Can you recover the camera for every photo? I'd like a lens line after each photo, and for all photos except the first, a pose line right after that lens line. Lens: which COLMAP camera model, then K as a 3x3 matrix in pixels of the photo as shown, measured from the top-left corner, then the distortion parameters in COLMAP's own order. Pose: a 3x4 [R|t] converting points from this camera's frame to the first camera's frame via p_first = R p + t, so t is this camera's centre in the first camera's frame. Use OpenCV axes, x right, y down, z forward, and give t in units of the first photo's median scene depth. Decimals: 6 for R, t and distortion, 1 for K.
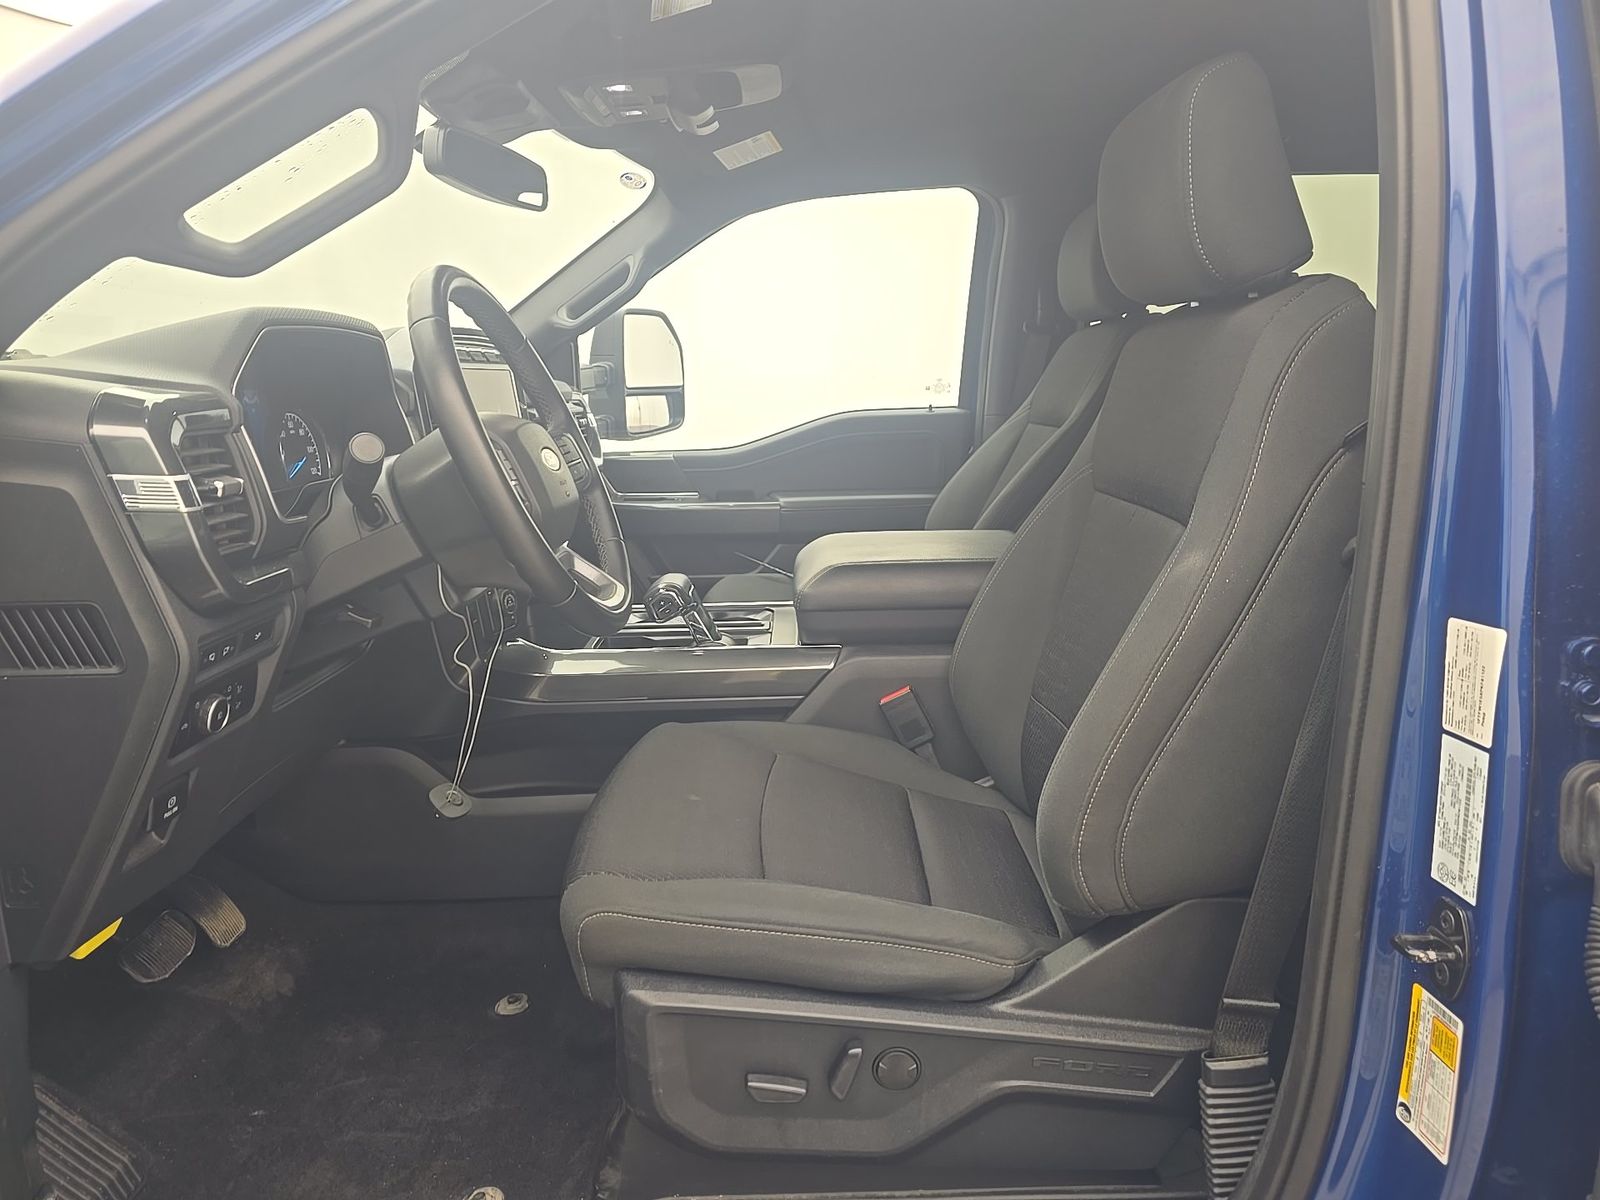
lens RADIAL K [[1071.5, 0, 800.0], [0, 1071.5, 600.0], [0, 0, 1]] dist [-0.003478, -0.002929]
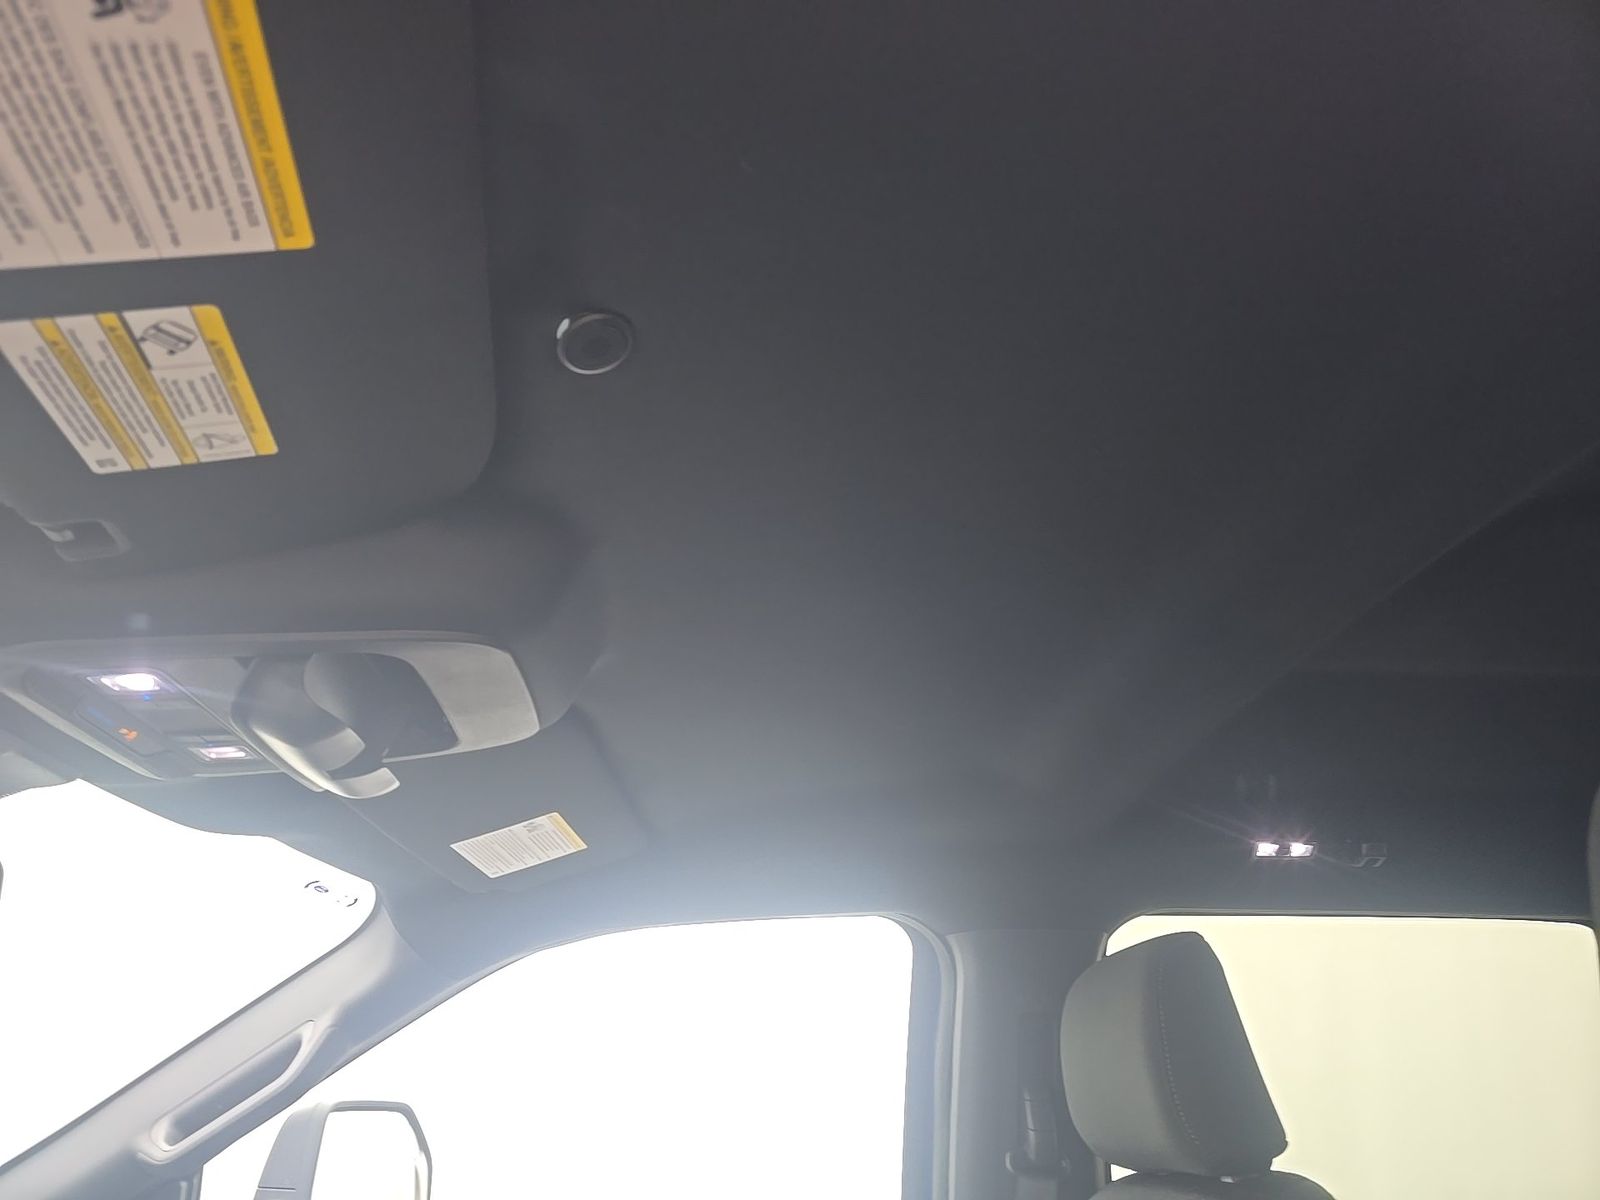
lens RADIAL K [[1082.9, 0, 800.0], [0, 1082.9, 600.0], [0, 0, 1]] dist [0.038775, -0.000230]
pose [[0.996312, 0.050279, 0.069536, 0.046423], [0.001662, 0.798893, -0.601471, -0.153167], [-0.085794, 0.599368, 0.795863, 0.391079]]
